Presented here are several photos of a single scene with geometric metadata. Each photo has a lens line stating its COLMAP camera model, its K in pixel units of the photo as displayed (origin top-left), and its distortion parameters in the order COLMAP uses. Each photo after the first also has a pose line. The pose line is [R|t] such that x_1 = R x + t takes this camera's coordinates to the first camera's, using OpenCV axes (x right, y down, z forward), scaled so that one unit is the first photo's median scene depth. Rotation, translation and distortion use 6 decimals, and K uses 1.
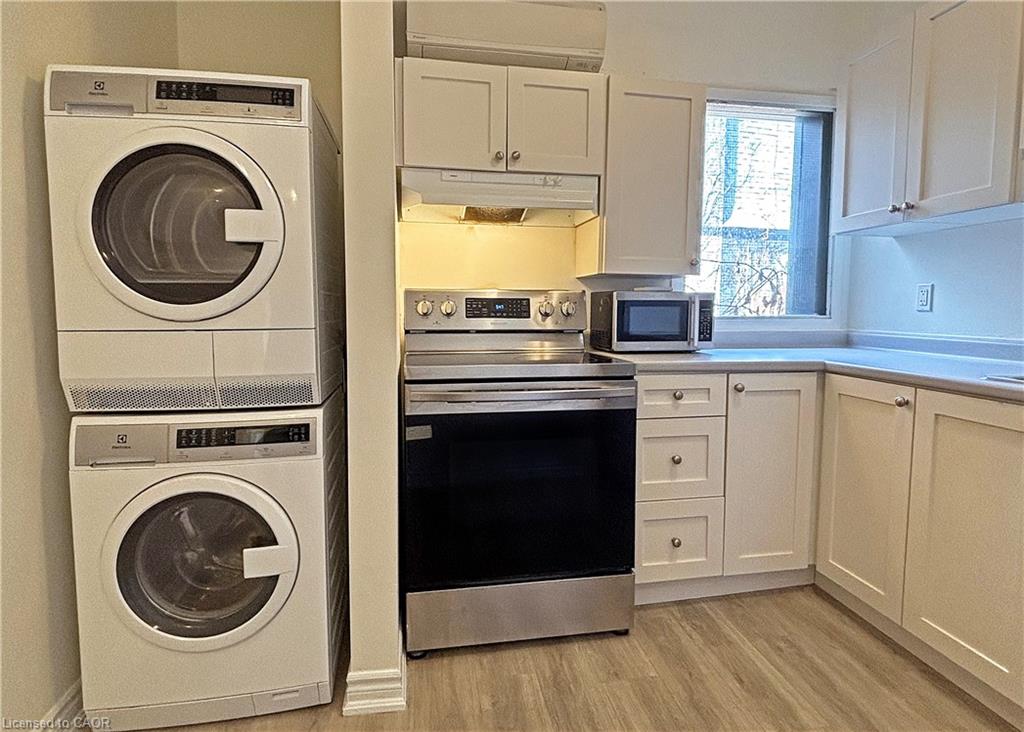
lens RADIAL K [[556.9, 0, 514.2], [0, 556.9, 349.7], [0, 0, 1]] dist [-0.005987, 0.002383]
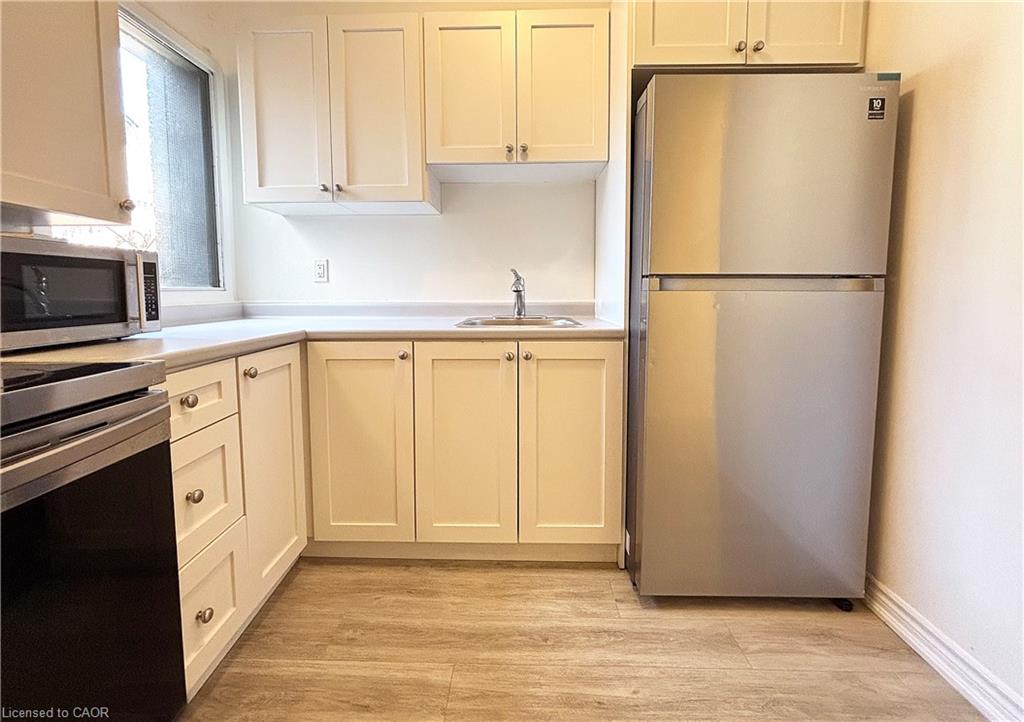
lens RADIAL K [[439.5, 0, 511.7], [0, 439.5, 323.4], [0, 0, 1]] dist [-0.003246, -0.000174]
pose [[0.180576, -0.077844, 0.980476, -0.149330], [0.078656, 0.994813, 0.064496, -0.013473], [-0.980411, 0.065474, 0.185762, 0.560914]]
